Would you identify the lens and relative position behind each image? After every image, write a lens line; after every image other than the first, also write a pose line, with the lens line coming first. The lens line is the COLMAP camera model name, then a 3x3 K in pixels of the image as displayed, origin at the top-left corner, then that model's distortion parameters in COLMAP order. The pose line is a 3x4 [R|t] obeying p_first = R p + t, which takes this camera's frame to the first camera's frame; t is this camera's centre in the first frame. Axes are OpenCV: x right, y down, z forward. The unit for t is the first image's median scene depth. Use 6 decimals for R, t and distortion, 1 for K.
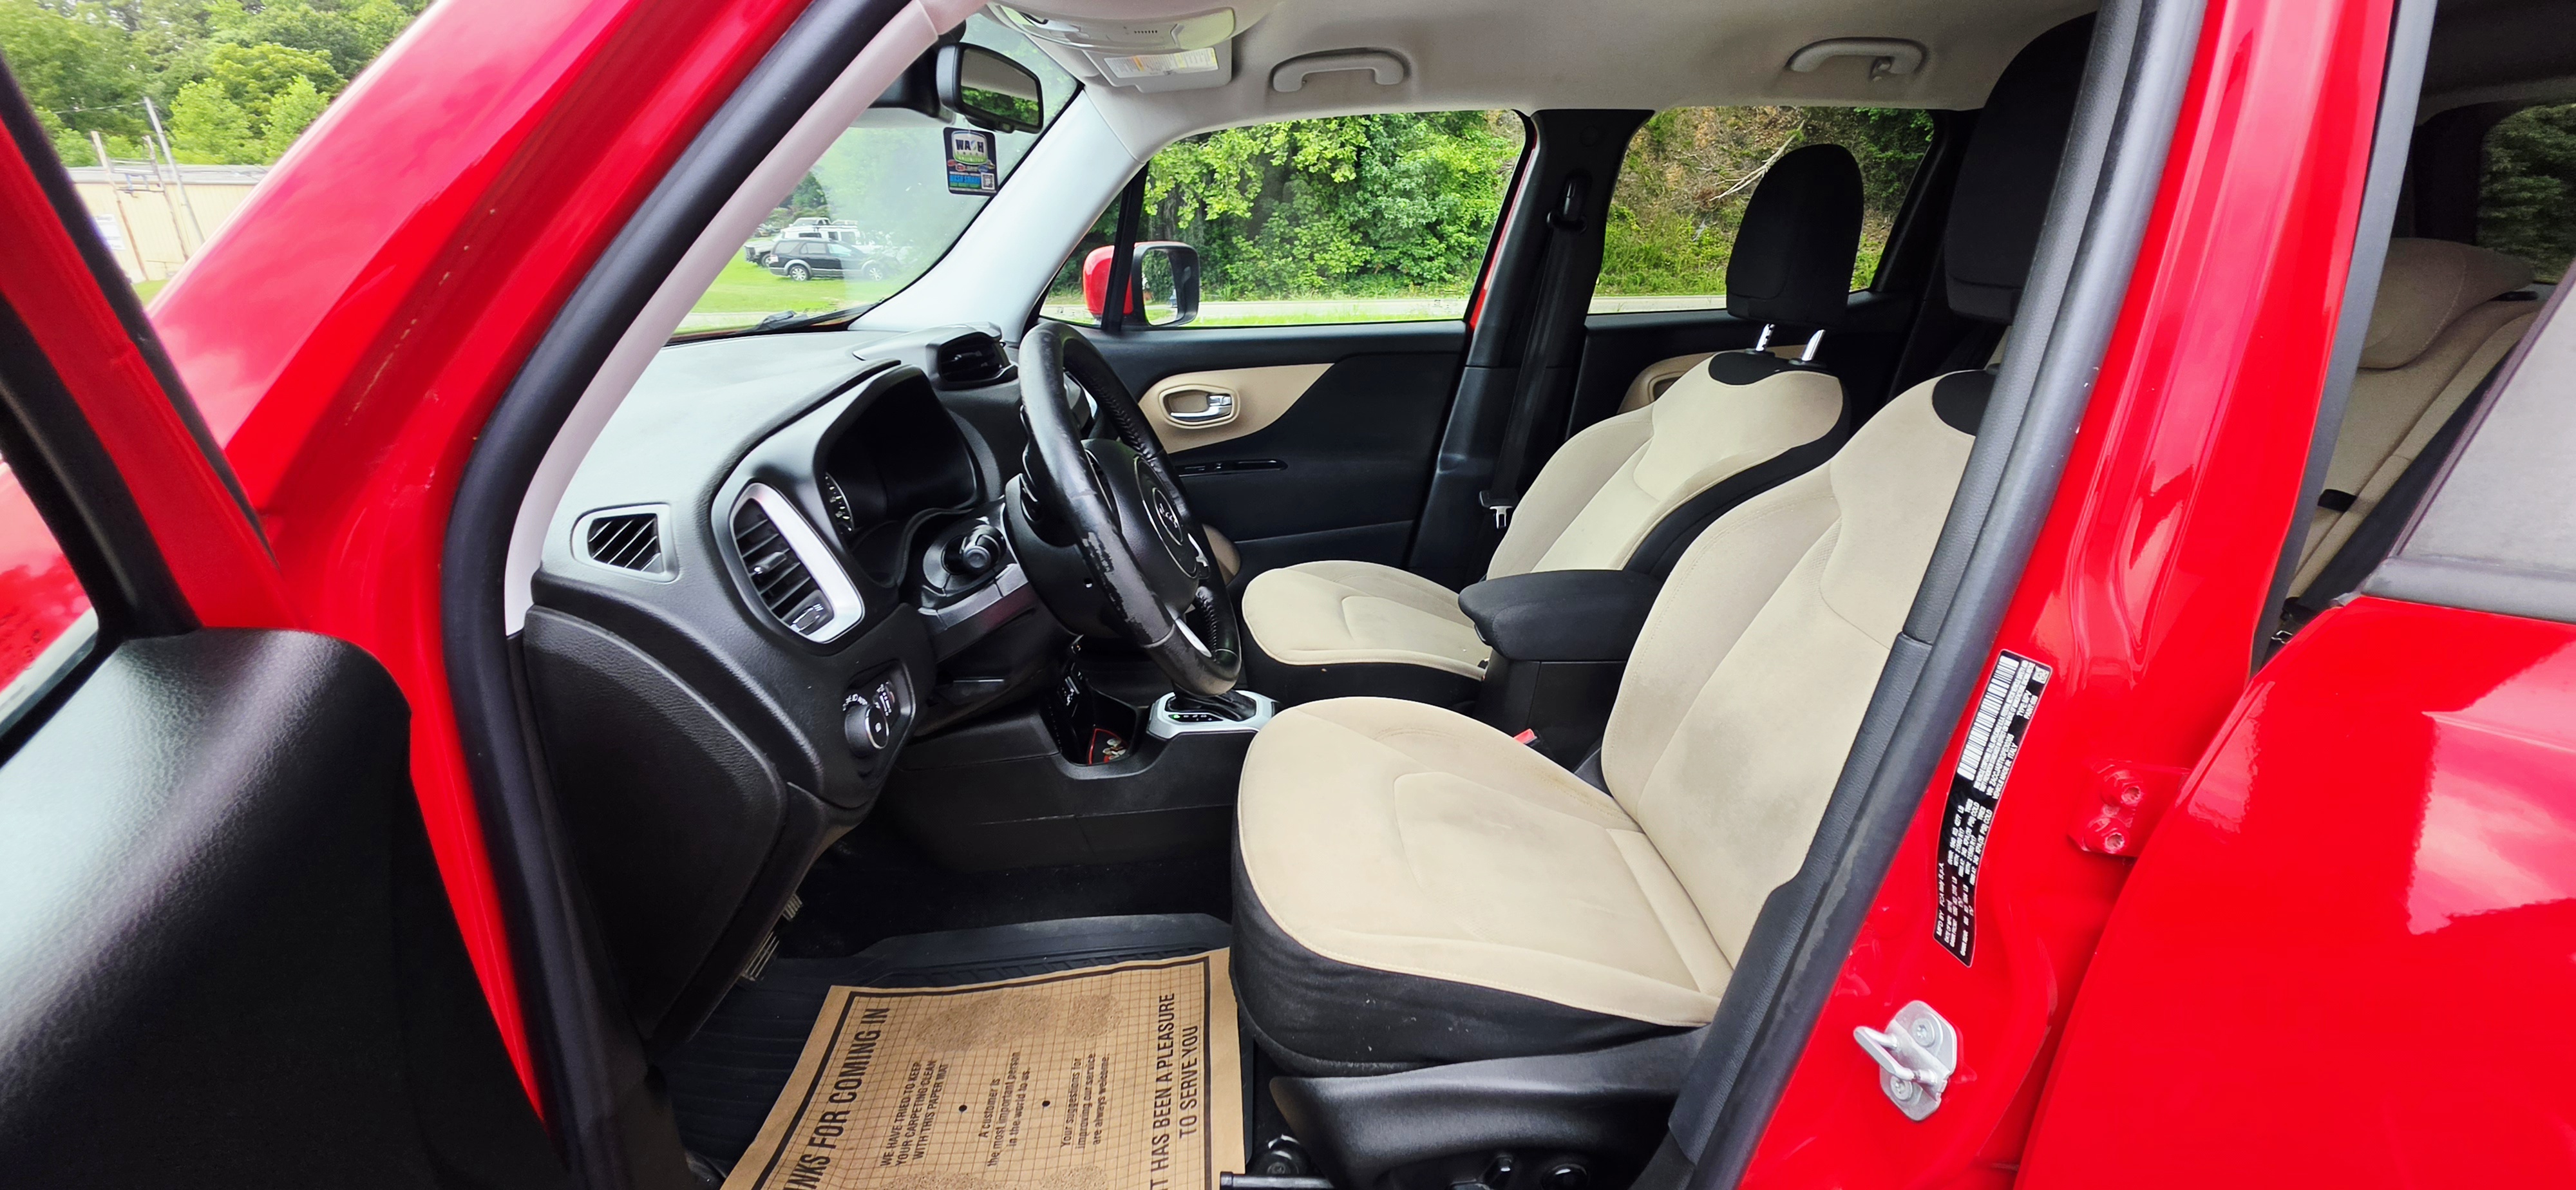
lens RADIAL K [[1026.9, 0, 1300.7], [0, 1026.9, 582.5], [0, 0, 1]] dist [0.004049, 0.000096]
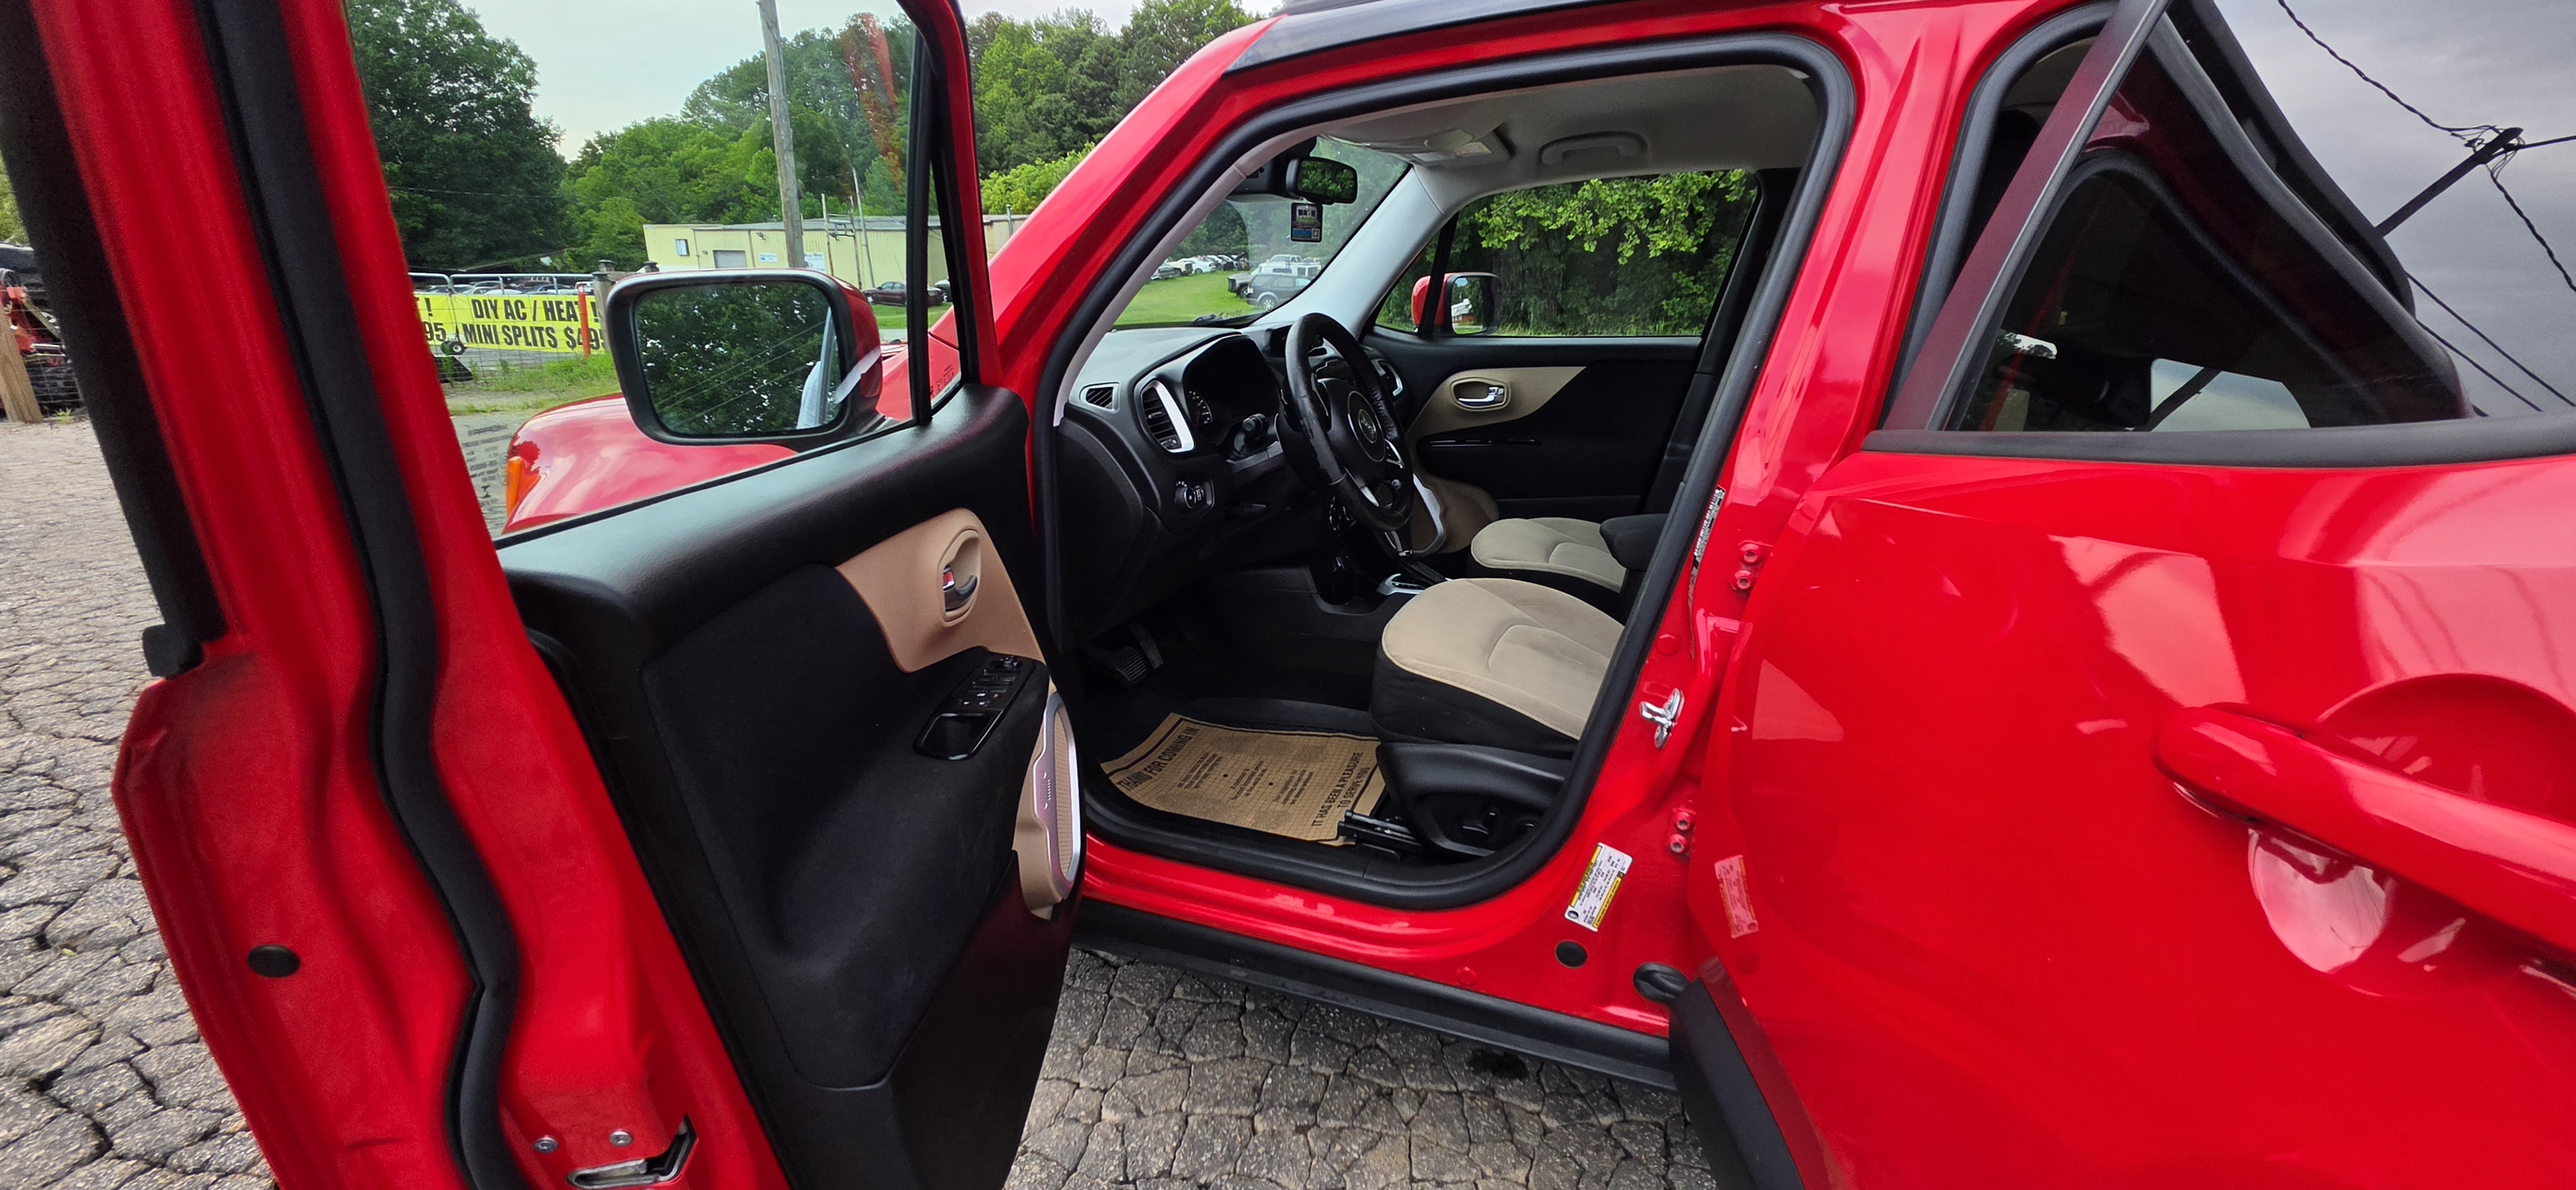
lens RADIAL K [[1026.9, 0, 1304.1], [0, 1026.9, 585.0], [0, 0, 1]] dist [0.004049, 0.000096]
pose [[0.918498, 0.120777, -0.376530, 0.225602], [-0.131776, 0.991273, -0.003487, 0.109054], [0.372823, 0.052820, 0.926398, -0.310271]]
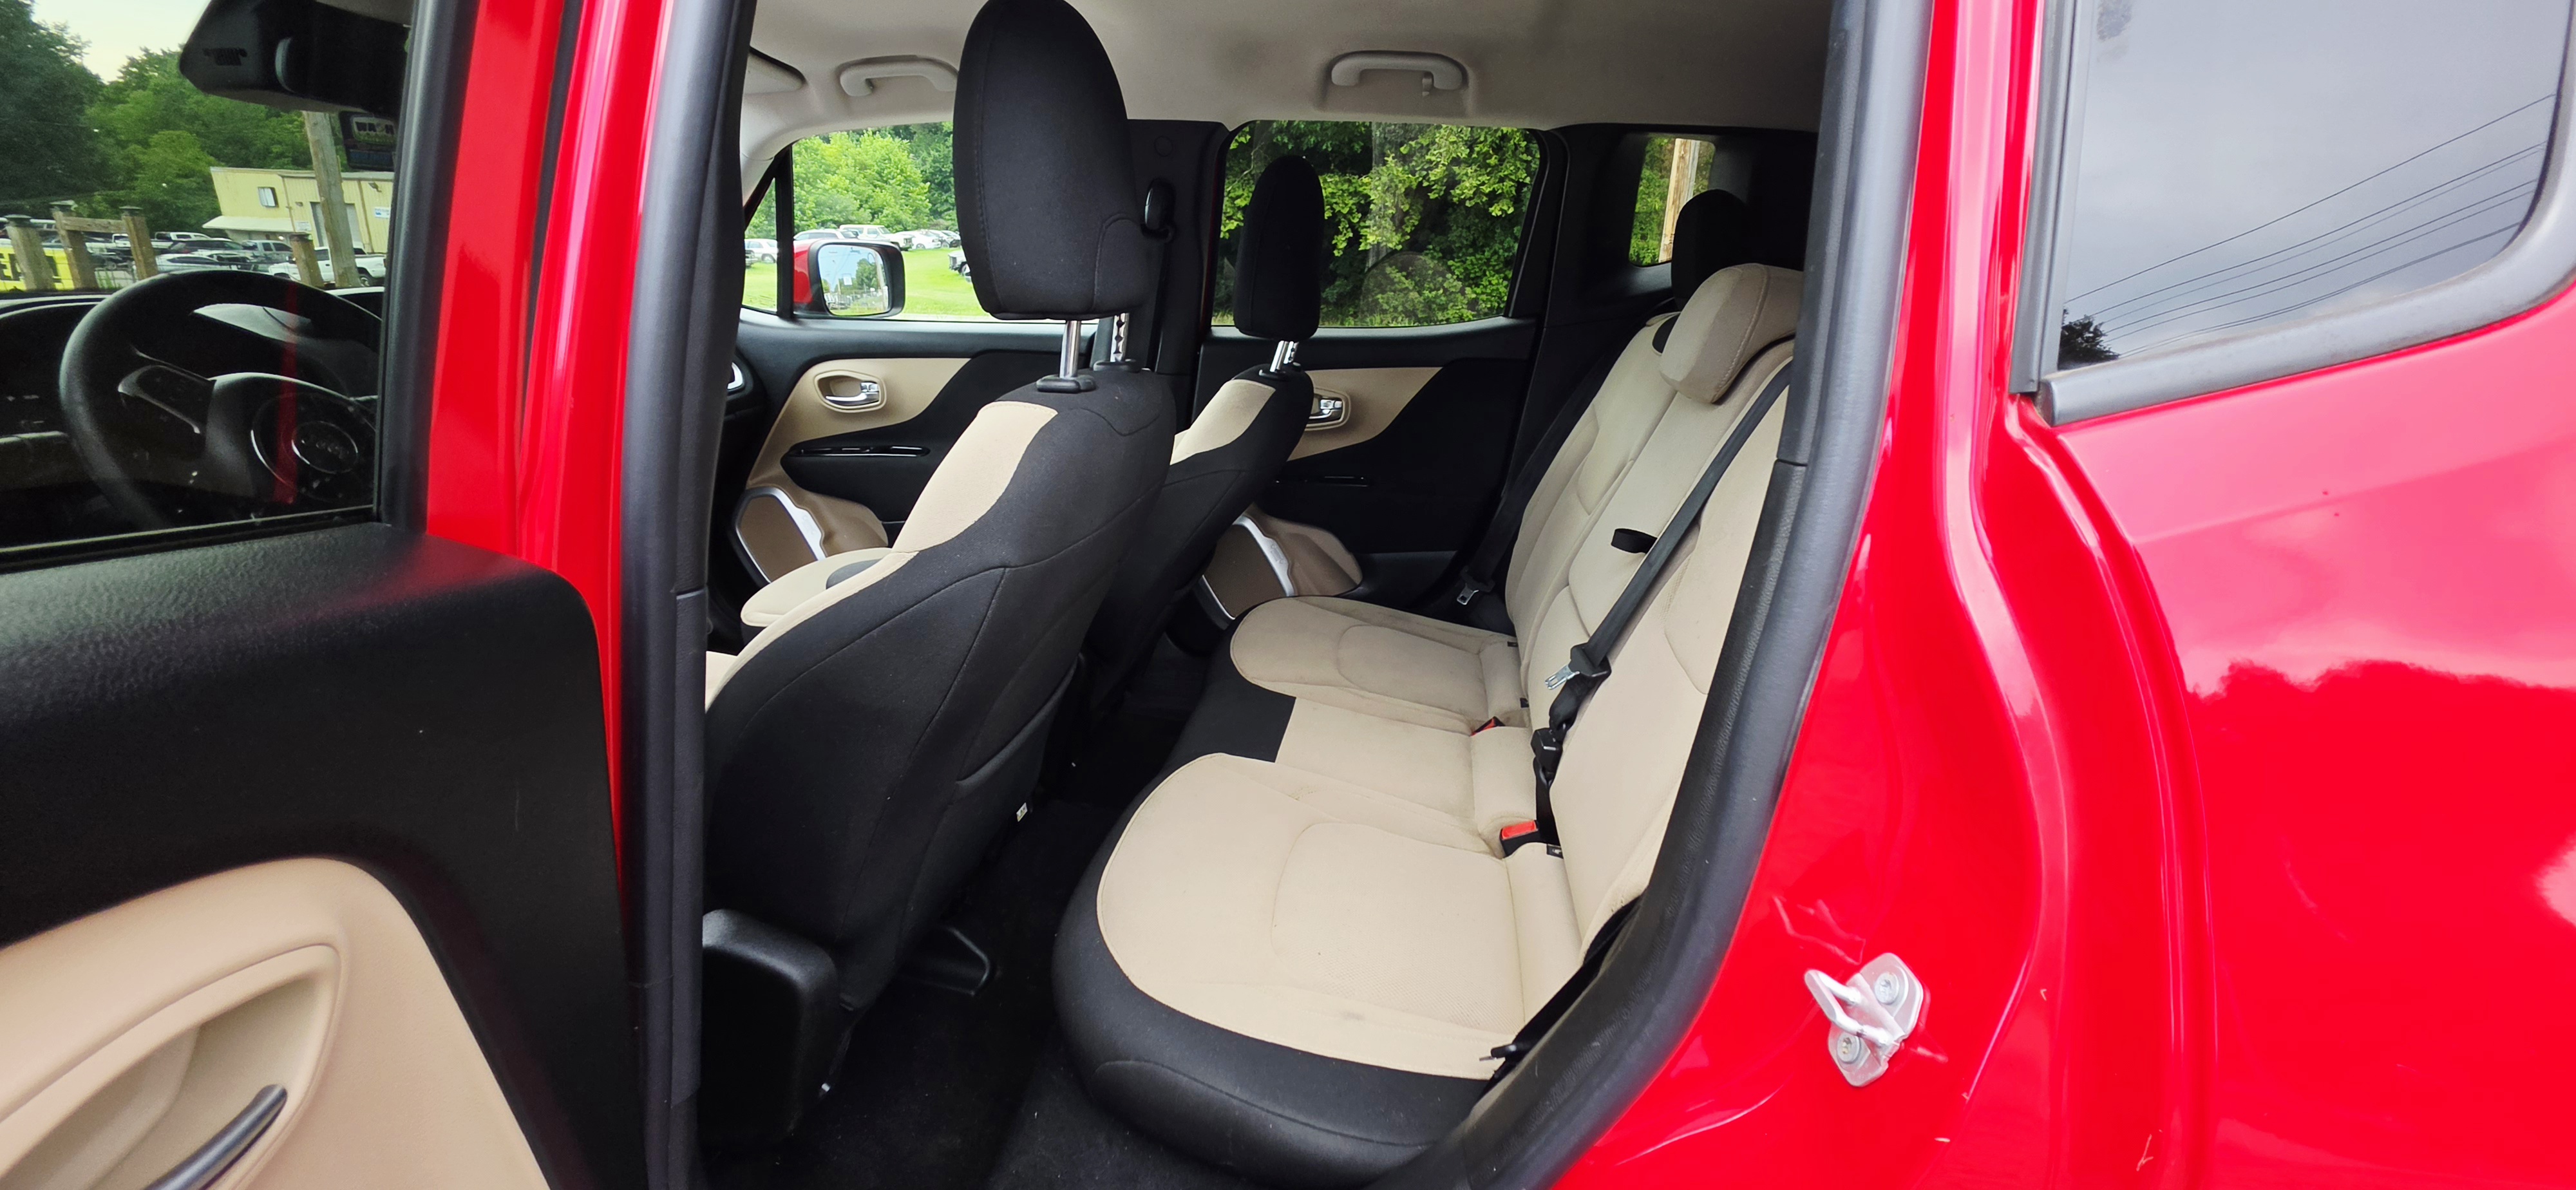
lens RADIAL K [[1026.9, 0, 1296.1], [0, 1026.9, 579.8], [0, 0, 1]] dist [0.004049, 0.000096]
pose [[0.982739, 0.090803, -0.161180, 0.552288], [-0.095641, 0.995162, -0.022503, 0.002683], [0.158357, 0.037530, 0.986668, 0.028038]]
